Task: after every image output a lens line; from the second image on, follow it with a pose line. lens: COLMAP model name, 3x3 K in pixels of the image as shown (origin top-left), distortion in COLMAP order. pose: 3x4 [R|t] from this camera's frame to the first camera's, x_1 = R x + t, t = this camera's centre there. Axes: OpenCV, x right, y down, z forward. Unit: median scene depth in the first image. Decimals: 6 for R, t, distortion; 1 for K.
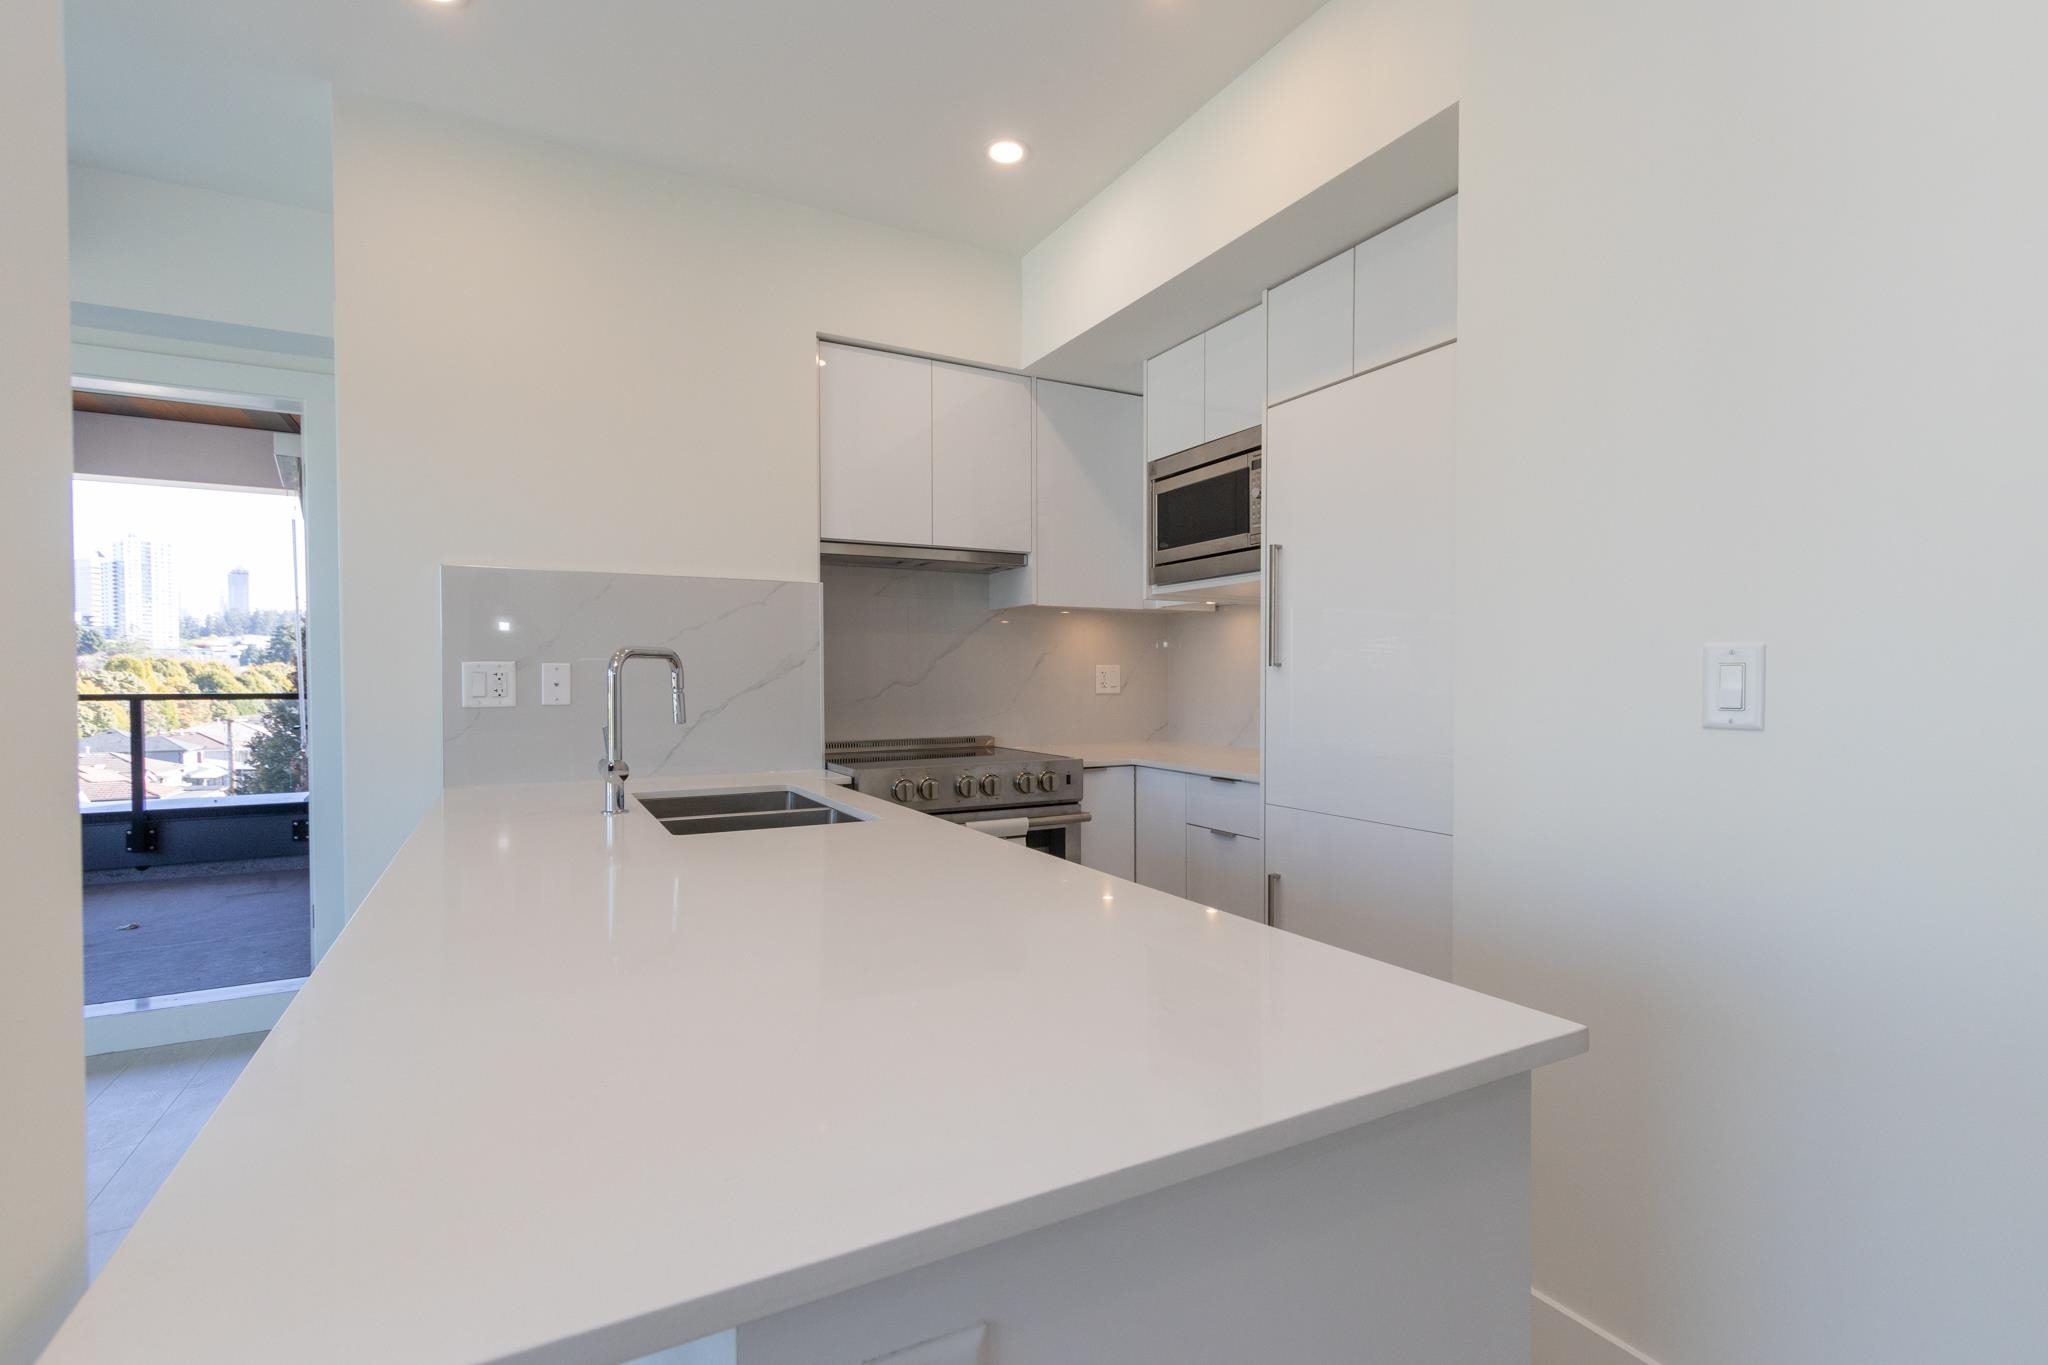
lens RADIAL K [[936.1, 0, 1034.9], [0, 936.1, 689.7], [0, 0, 1]] dist [0.004101, 0.000349]
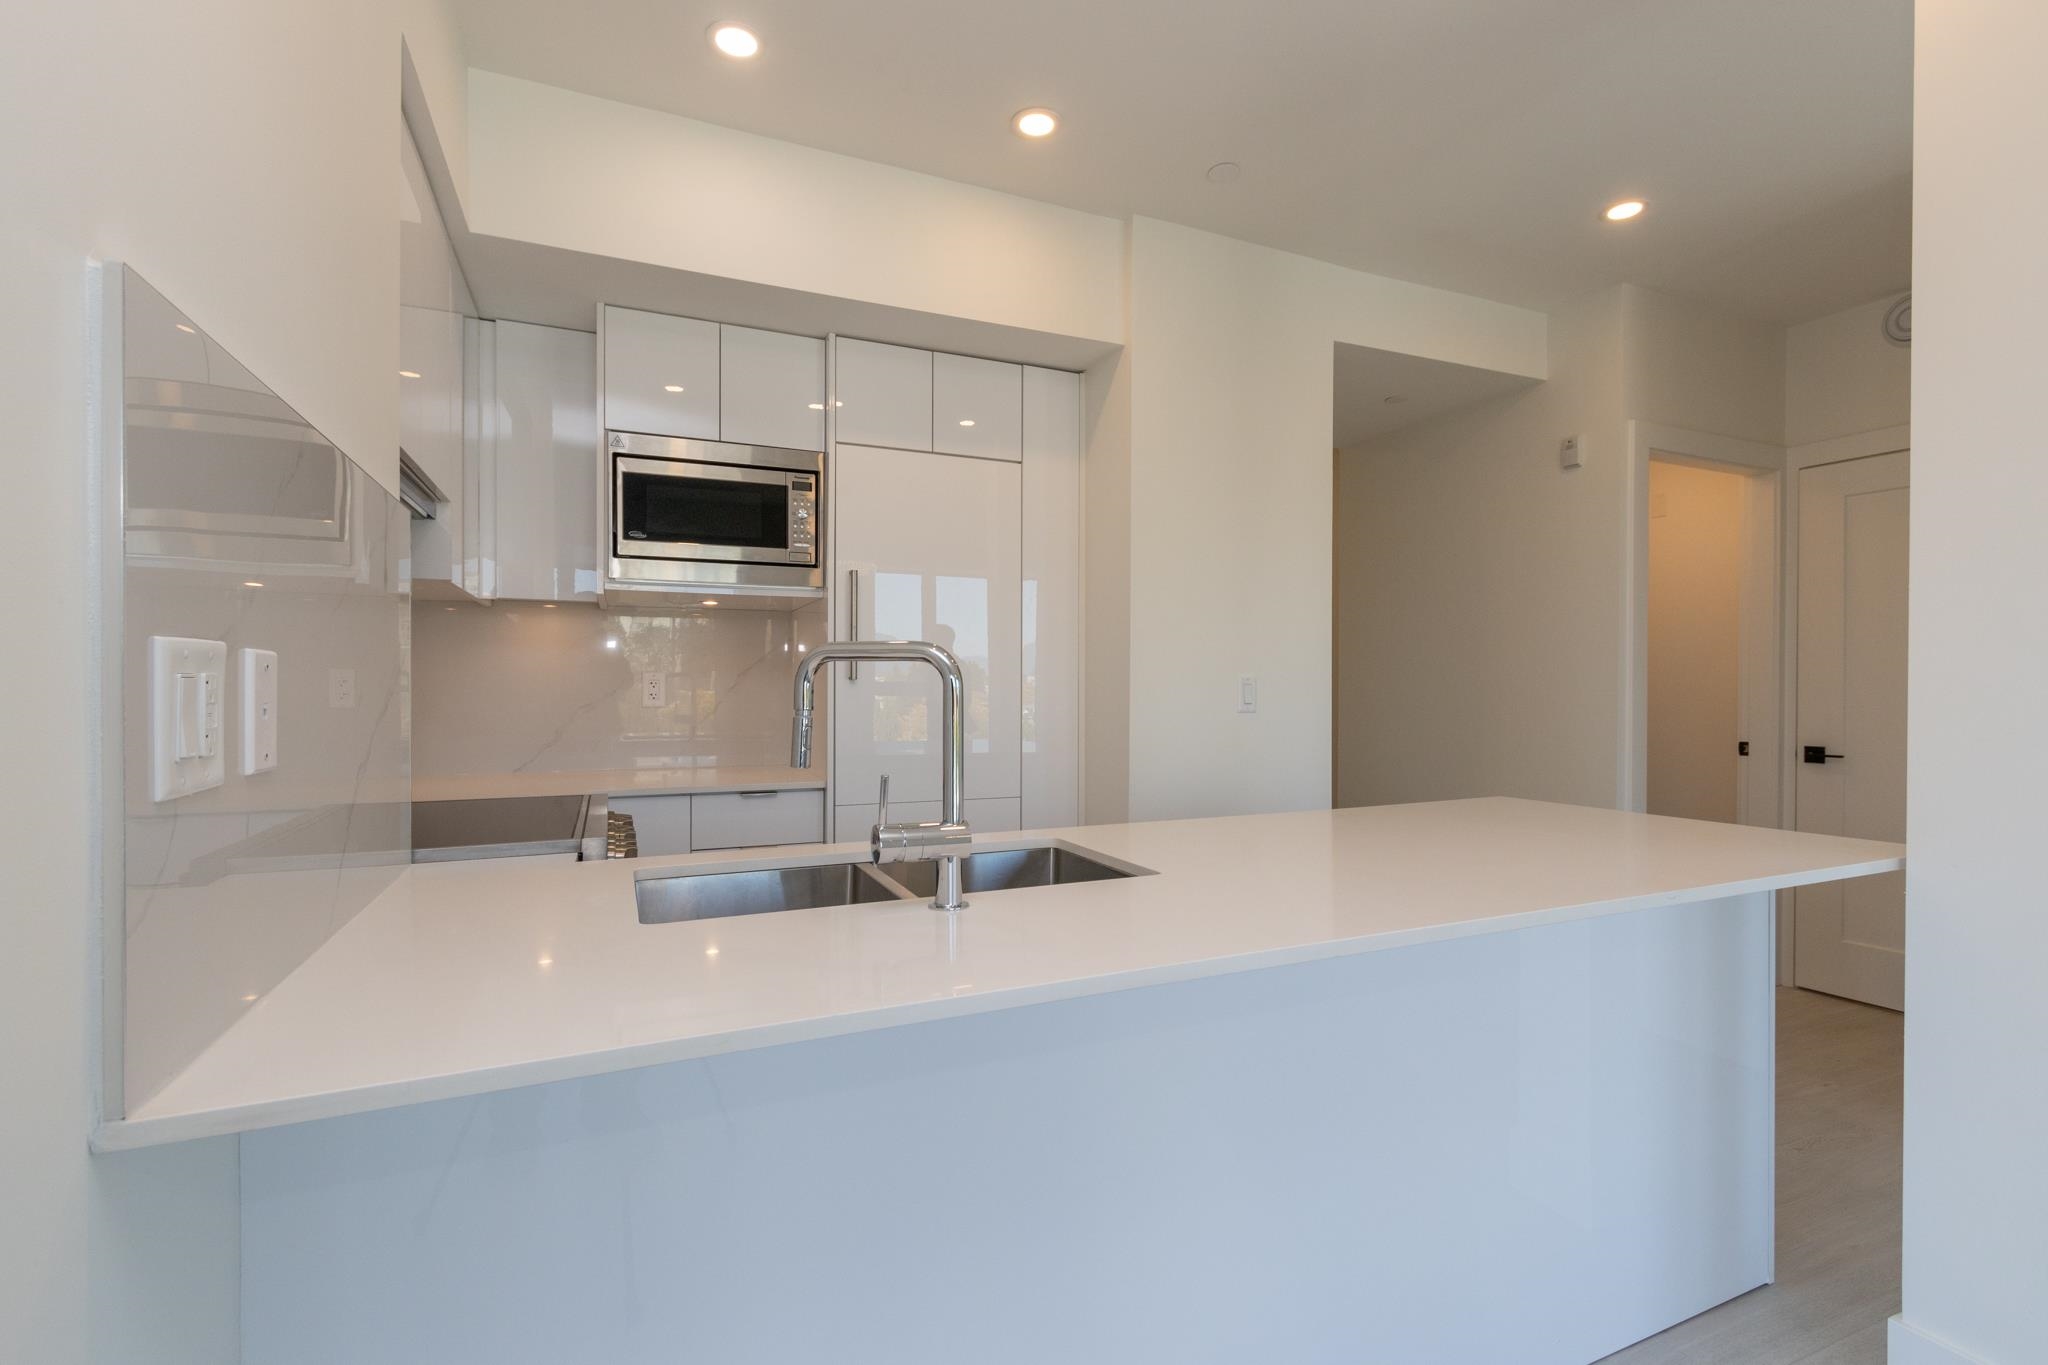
lens RADIAL K [[932.9, 0, 1037.0], [0, 932.9, 694.0], [0, 0, 1]] dist [0.005560, -0.001403]
pose [[0.080345, -0.006310, 0.996747, -0.673536], [0.012177, 0.999912, 0.005349, -0.009403], [-0.996693, 0.011707, 0.080414, 0.561299]]
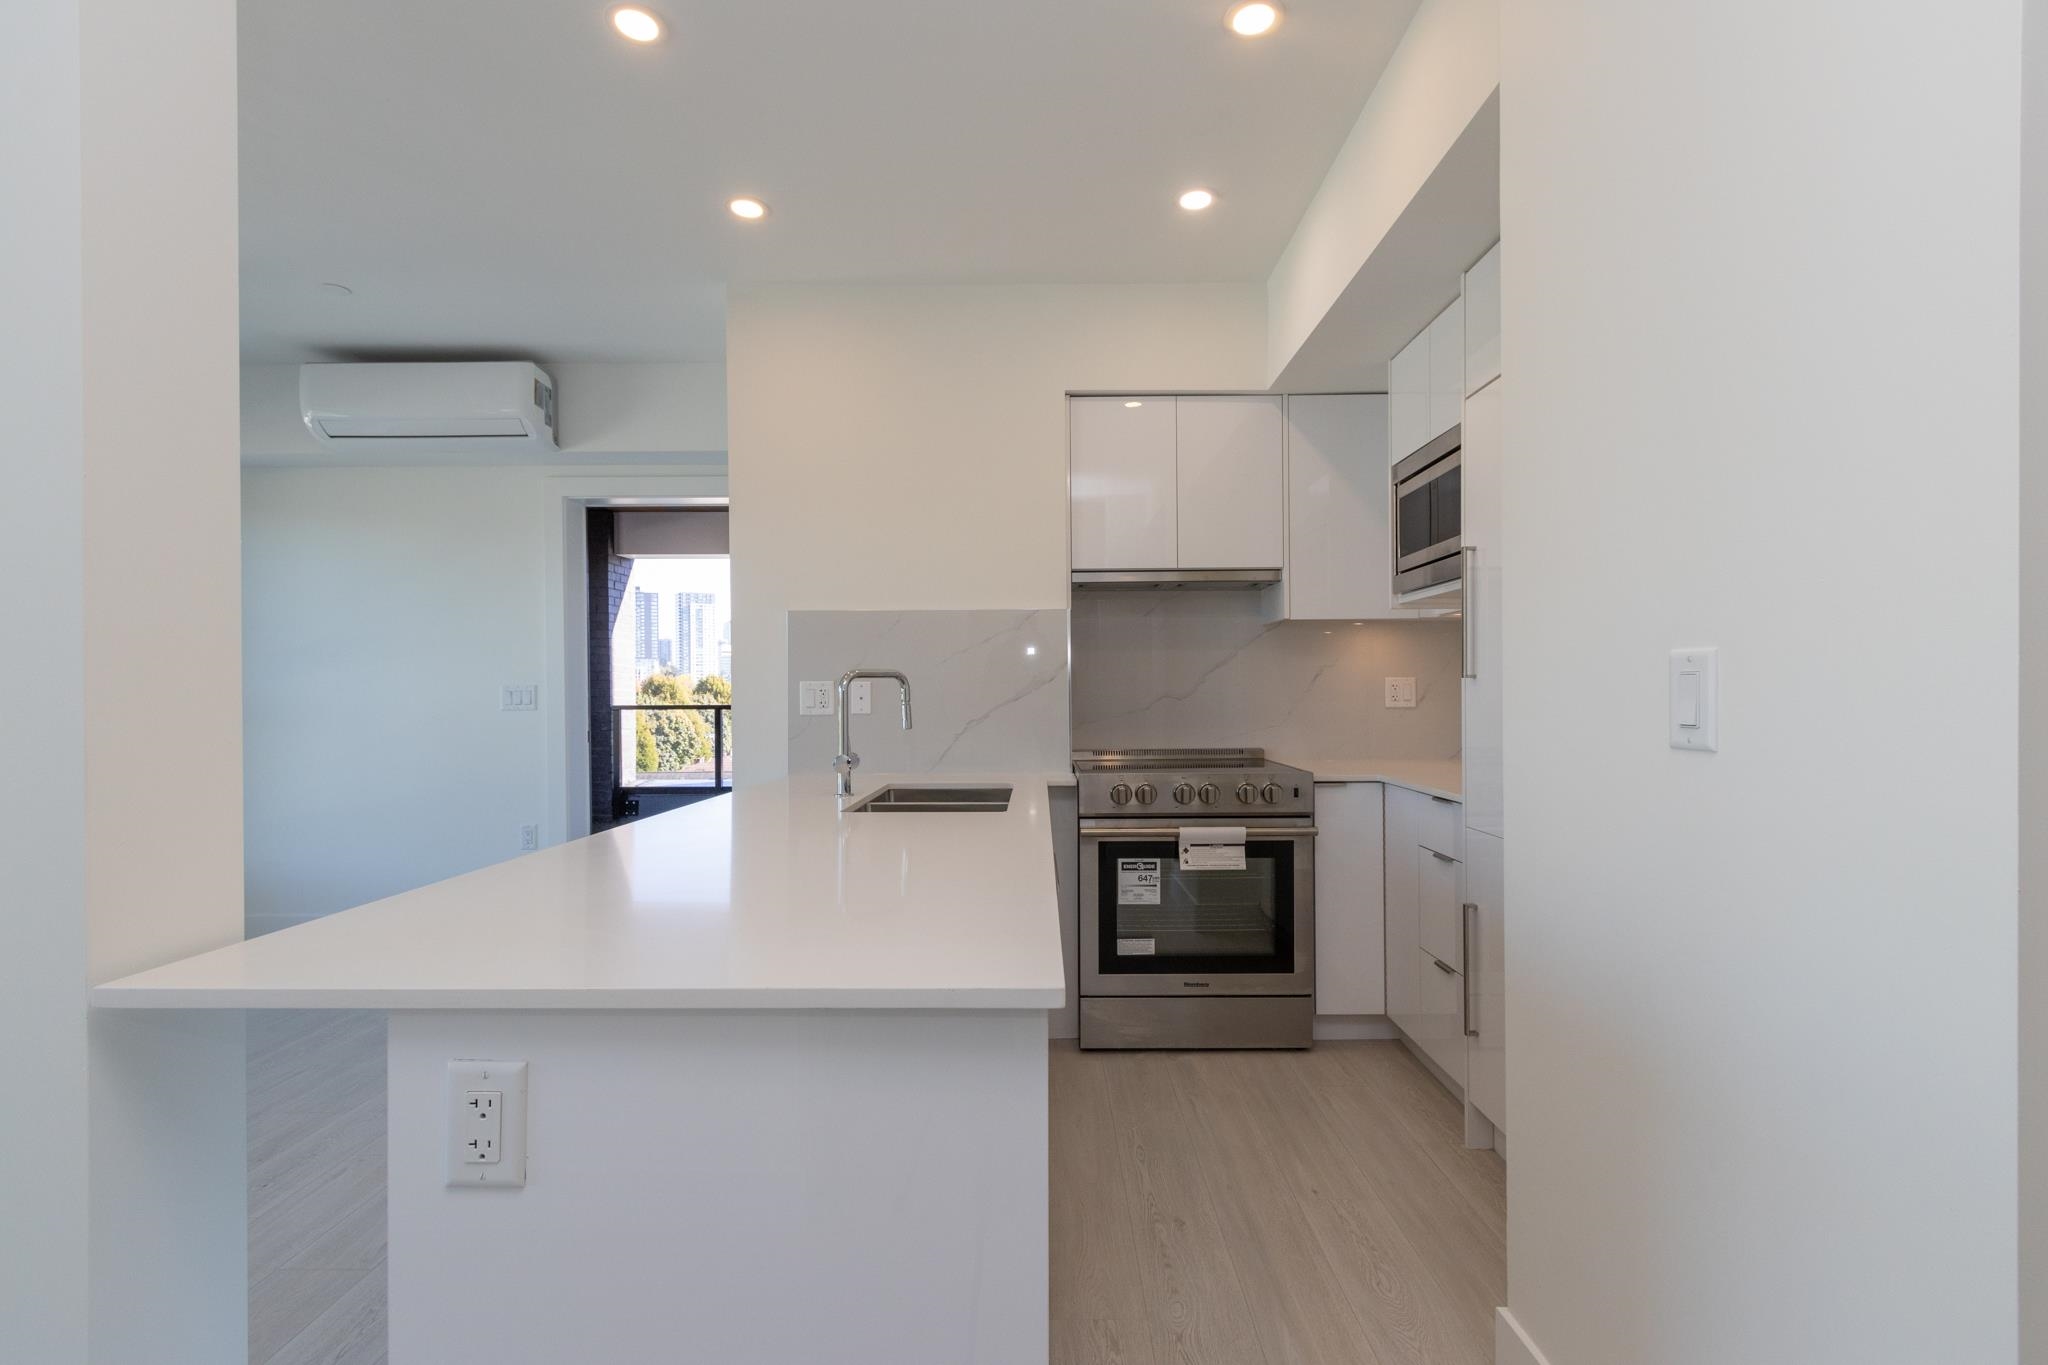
lens RADIAL K [[932.9, 0, 1037.0], [0, 932.9, 694.0], [0, 0, 1]] dist [0.005560, -0.001403]
pose [[0.874141, -0.002426, -0.485667, 0.268392], [-0.002558, 0.999951, -0.009598, 0.000354], [0.485666, 0.009632, 0.874091, -0.010136]]
